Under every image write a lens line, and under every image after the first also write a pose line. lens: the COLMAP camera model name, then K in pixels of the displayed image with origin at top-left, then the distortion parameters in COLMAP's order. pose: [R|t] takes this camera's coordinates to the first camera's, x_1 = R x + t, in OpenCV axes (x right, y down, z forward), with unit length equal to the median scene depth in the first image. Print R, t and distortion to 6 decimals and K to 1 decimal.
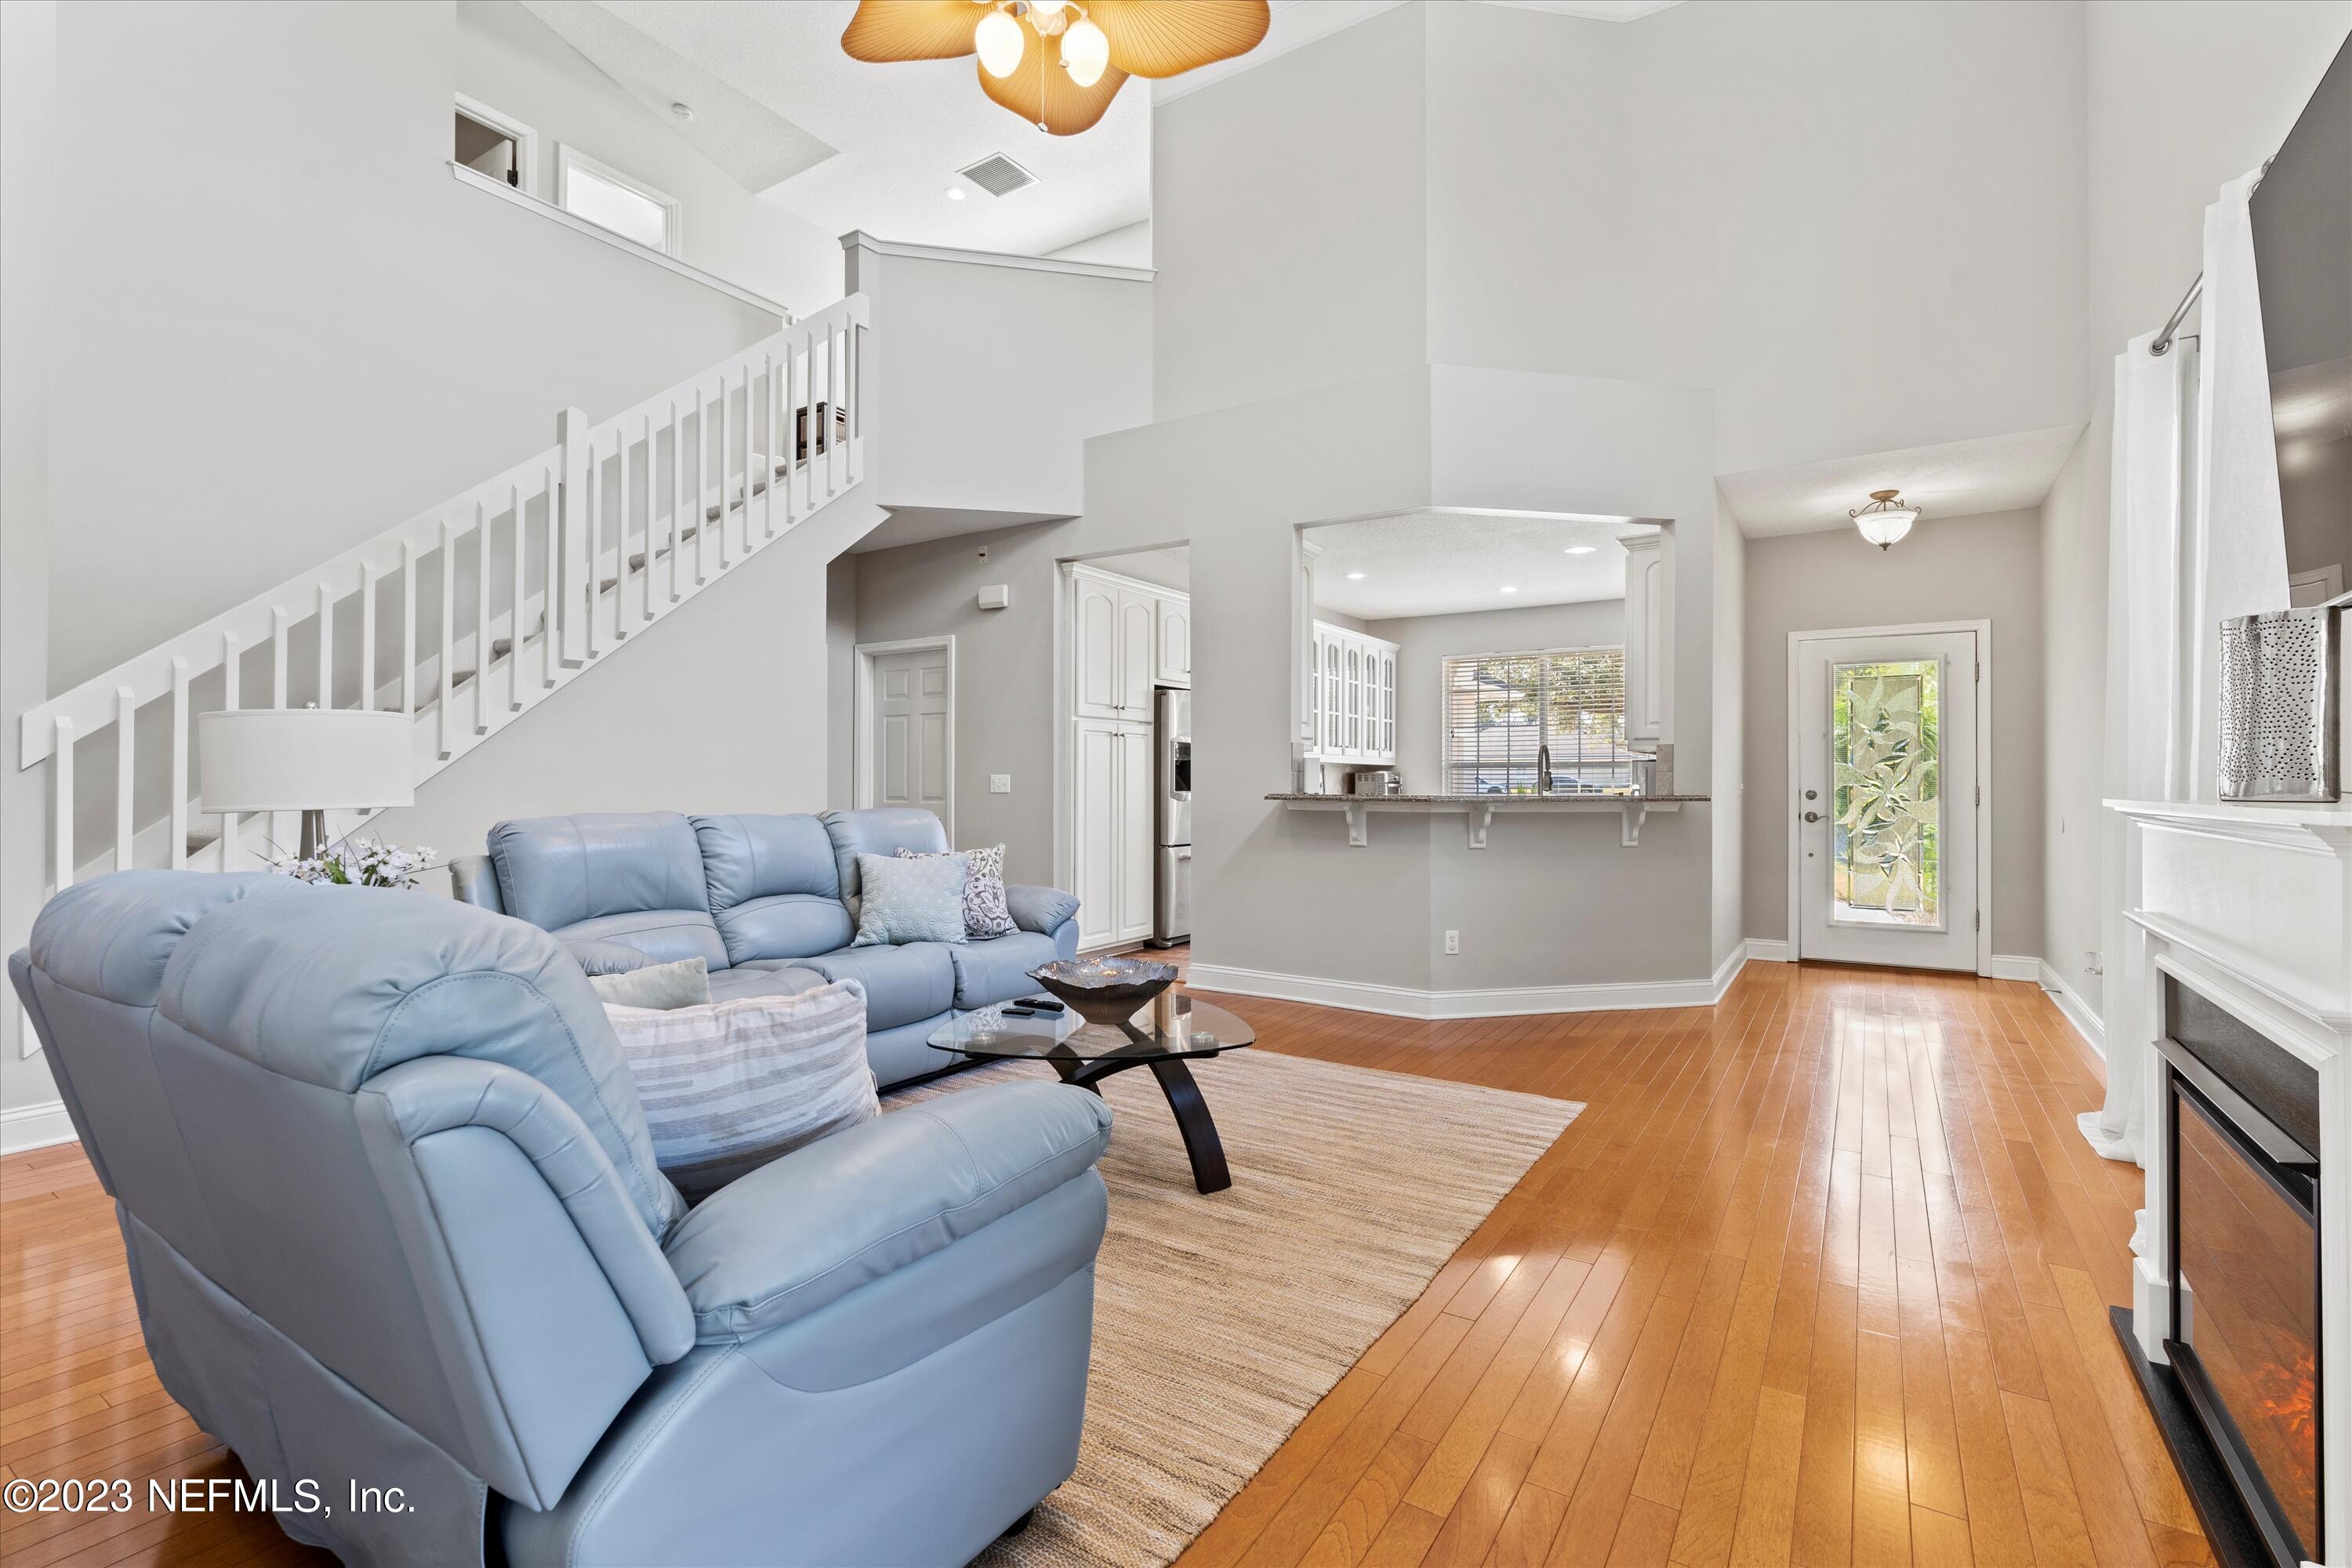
lens RADIAL K [[1070.7, 0, 1172.8], [0, 1070.7, 780.1], [0, 0, 1]] dist [-0.002868, 0.000232]
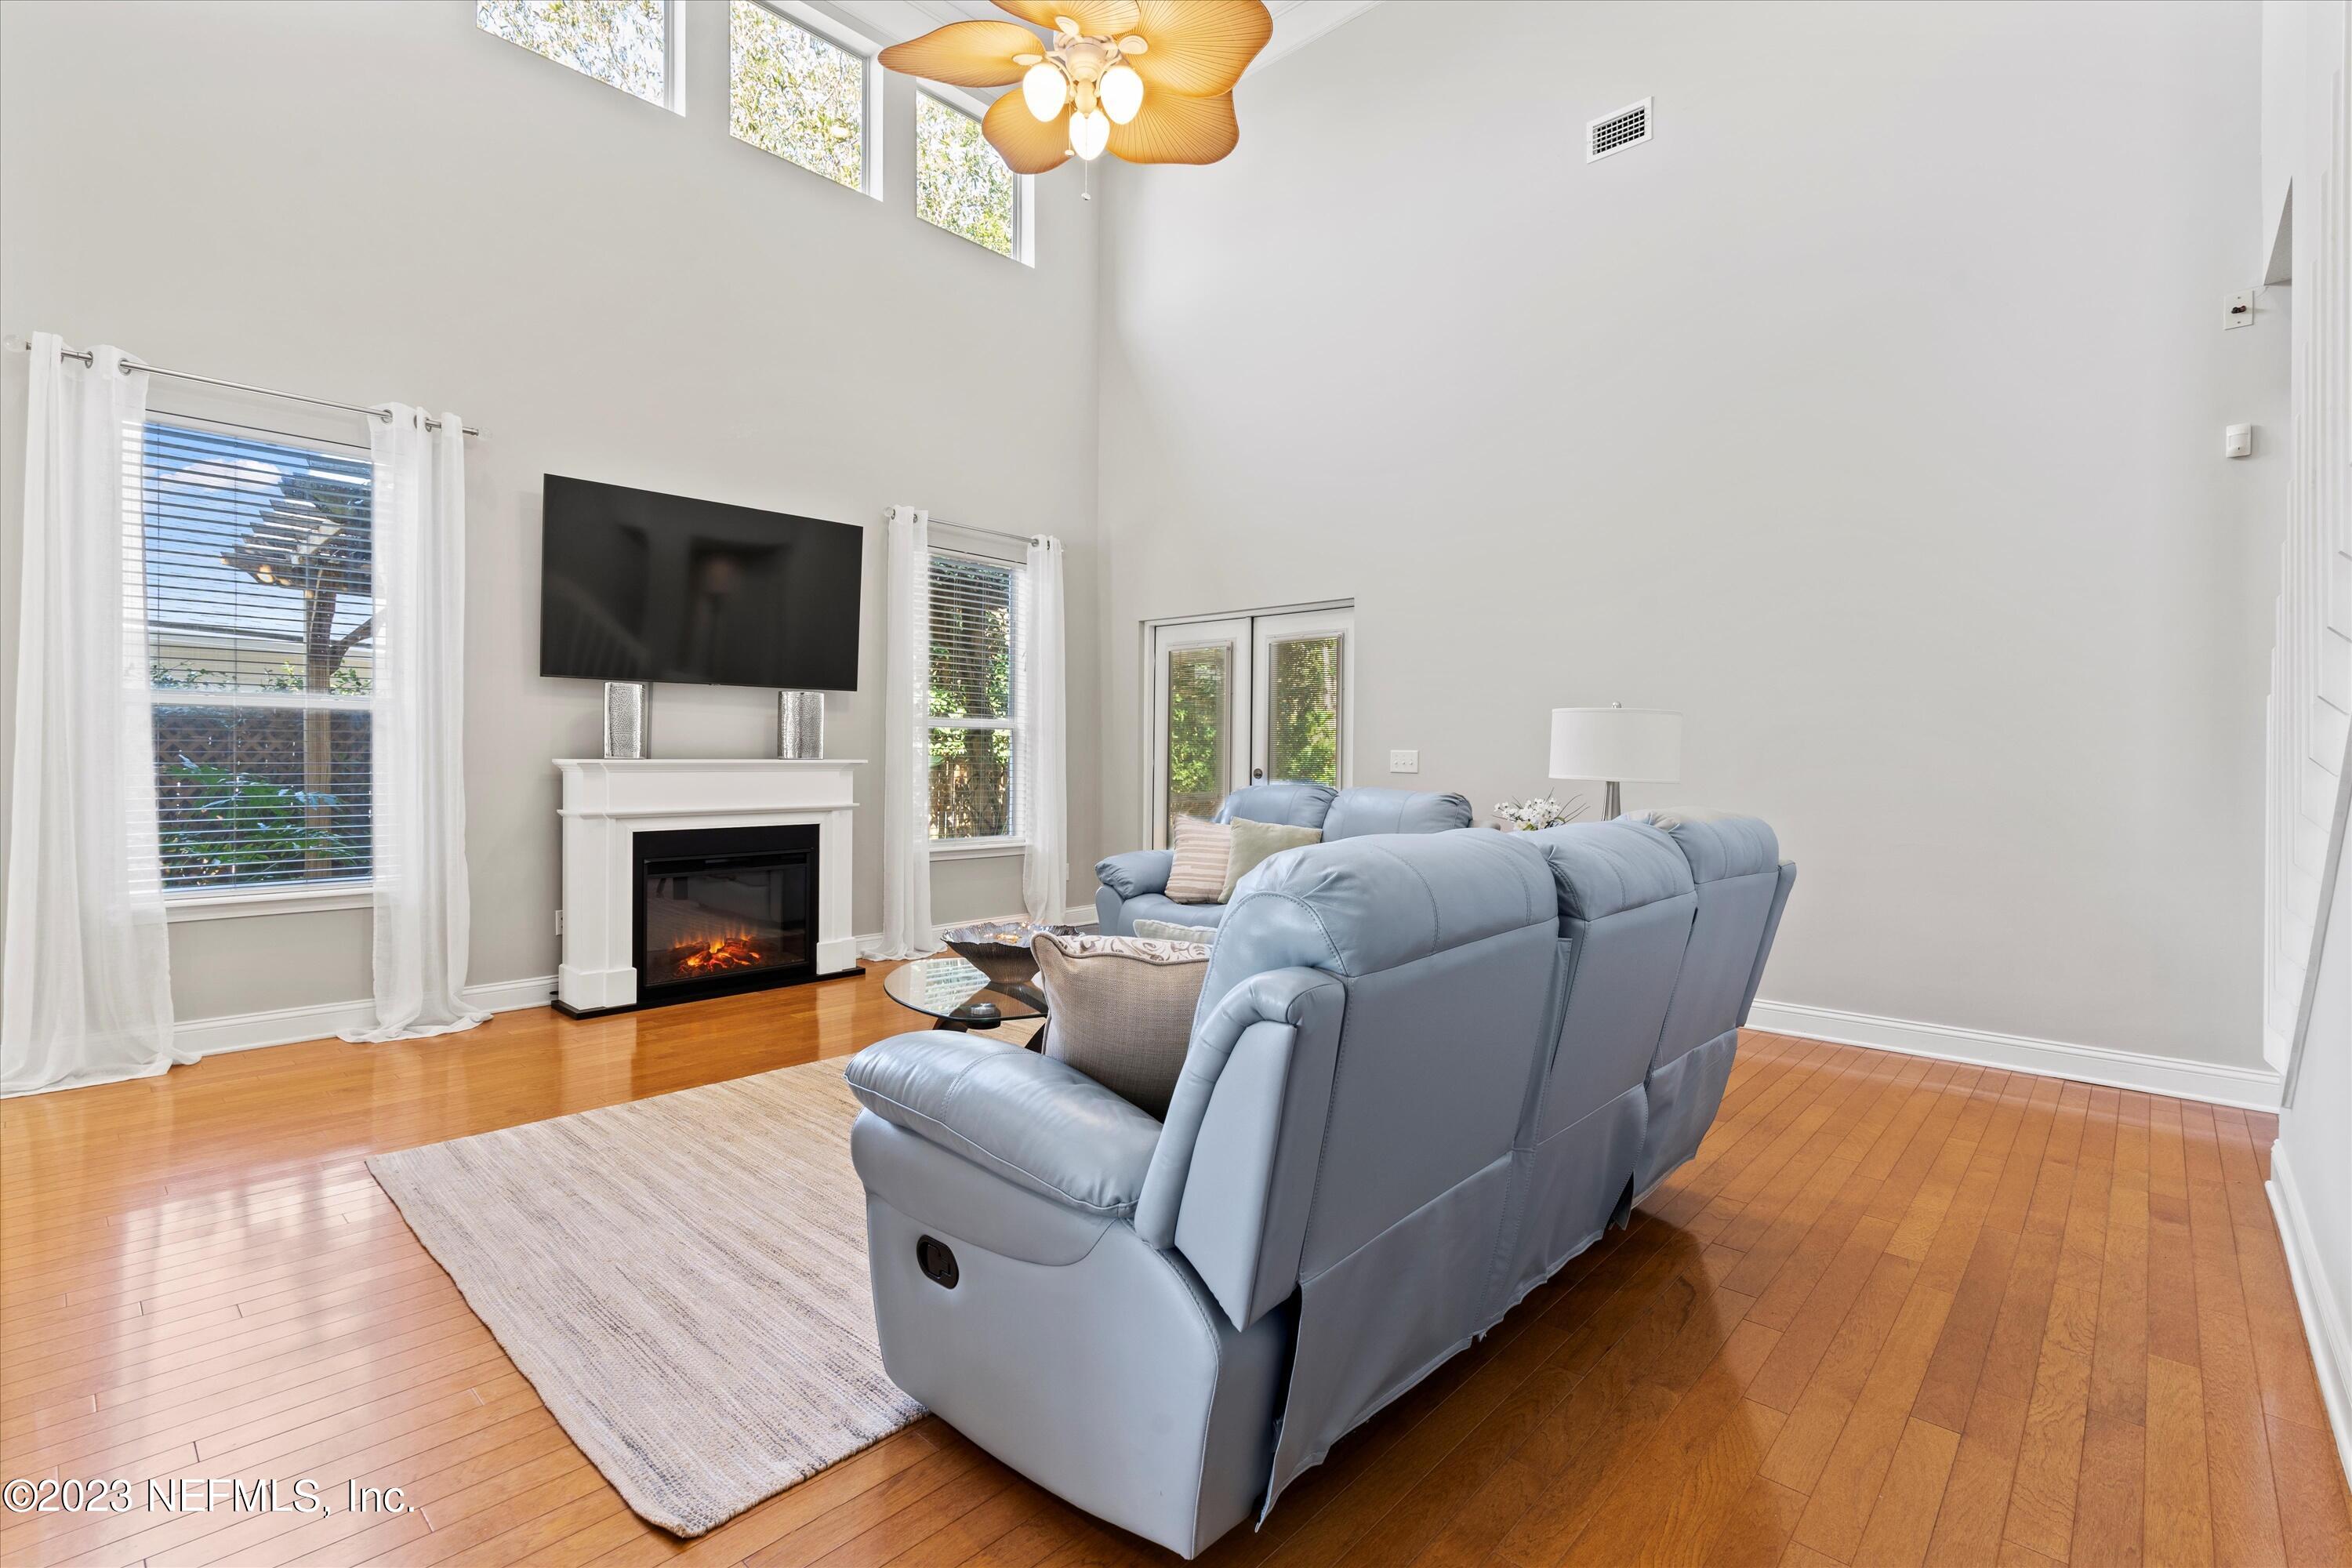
lens RADIAL K [[1070.7, 0, 1179.2], [0, 1070.7, 768.6], [0, 0, 1]] dist [-0.002868, 0.000232]
pose [[-0.985048, -0.007804, 0.172103, -0.362632], [-0.005898, 0.999916, 0.011580, 0.005642], [-0.172179, 0.010392, -0.985011, 1.810639]]
